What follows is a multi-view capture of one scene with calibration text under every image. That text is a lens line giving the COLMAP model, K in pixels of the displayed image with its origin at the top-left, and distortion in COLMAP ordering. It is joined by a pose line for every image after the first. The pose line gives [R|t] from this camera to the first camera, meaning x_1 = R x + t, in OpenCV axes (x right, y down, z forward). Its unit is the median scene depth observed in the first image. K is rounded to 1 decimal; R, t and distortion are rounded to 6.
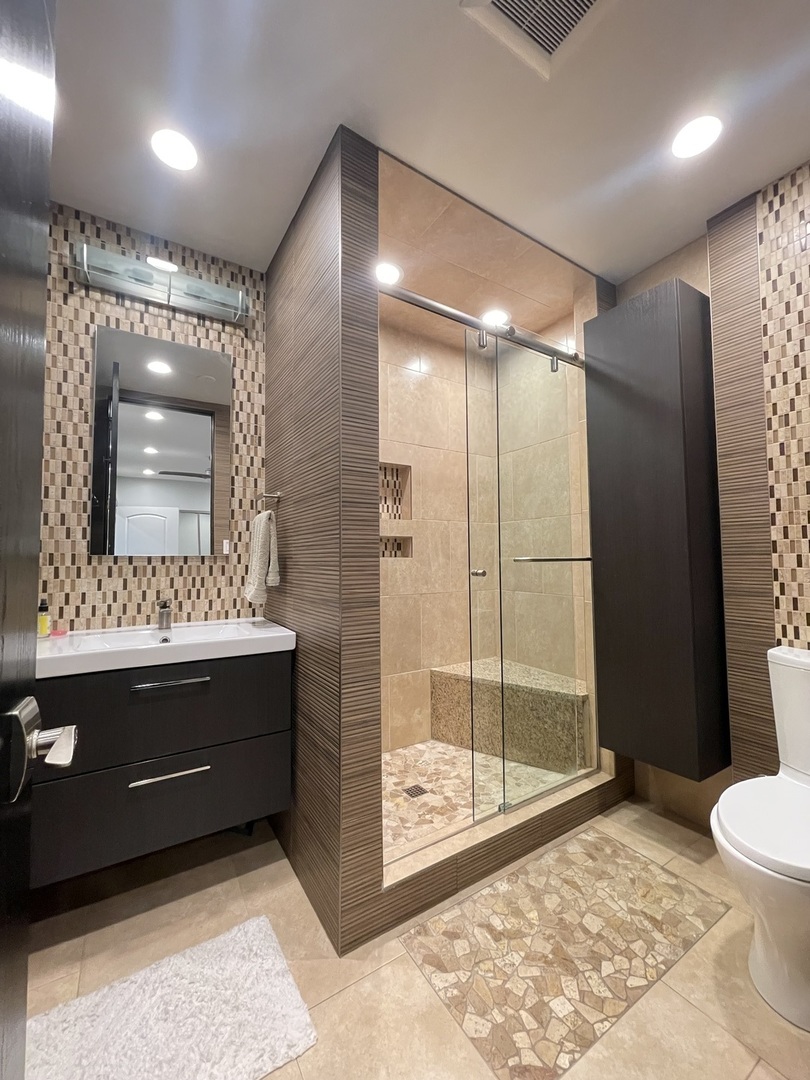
lens RADIAL K [[437.1, 0, 401.2], [0, 437.1, 540.6], [0, 0, 1]] dist [-0.002956, 0.001252]
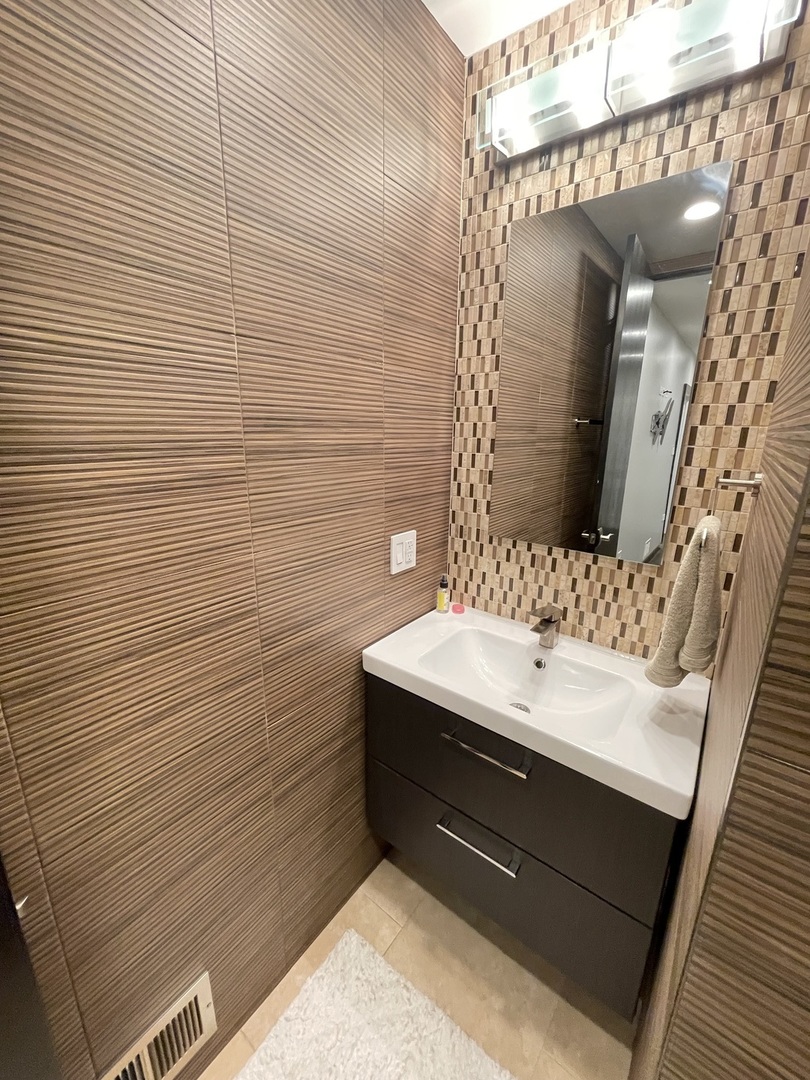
lens RADIAL K [[437.1, 0, 401.5], [0, 437.1, 536.4], [0, 0, 1]] dist [-0.002956, 0.001252]
pose [[0.340314, 0.248043, -0.907007, 0.017321], [0.024669, 0.961893, 0.272309, -0.191954], [0.939988, -0.115045, 0.321227, 0.523313]]
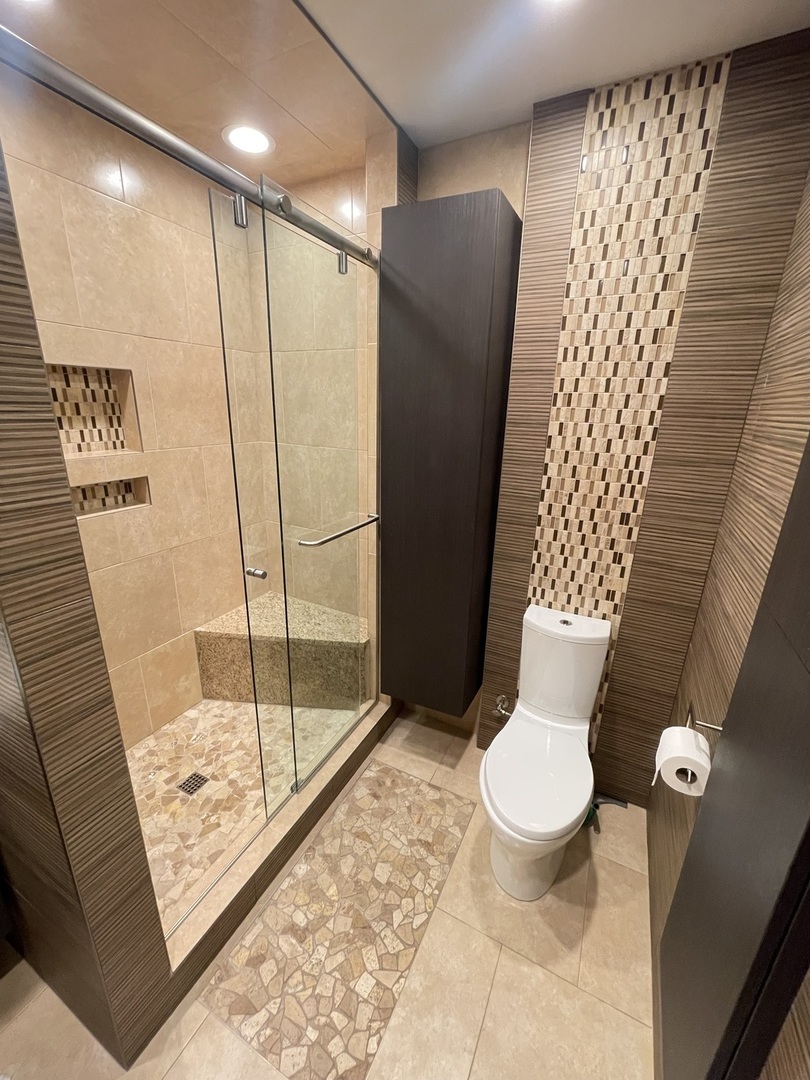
lens RADIAL K [[437.1, 0, 402.0], [0, 437.1, 536.2], [0, 0, 1]] dist [-0.002956, 0.001252]
pose [[0.858557, -0.124895, 0.497273, 0.021259], [-0.054727, 0.942013, 0.331084, -0.255661], [-0.509788, -0.311469, 0.801937, 0.262717]]
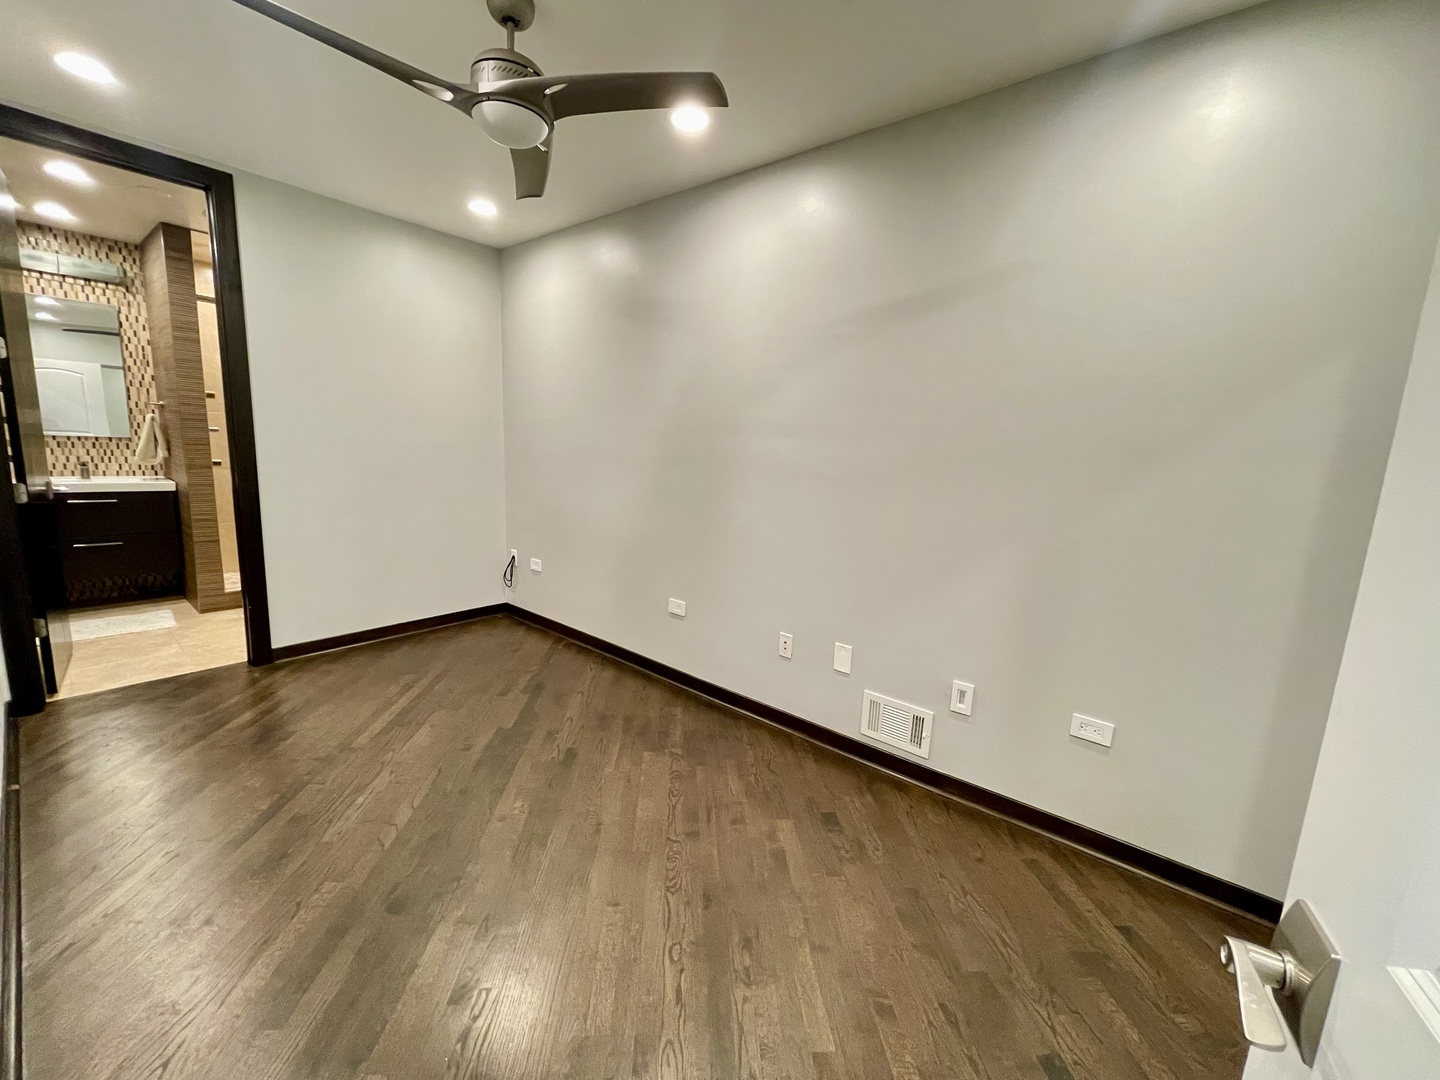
lens RADIAL K [[582.8, 0, 718.0], [0, 582.8, 541.6], [0, 0, 1]] dist [-0.002956, 0.001252]
pose [[0.950169, 0.005065, 0.311693, 1.118427], [-0.073123, 0.975592, 0.207057, -0.215166], [-0.303037, -0.219531, 0.927348, -1.949507]]
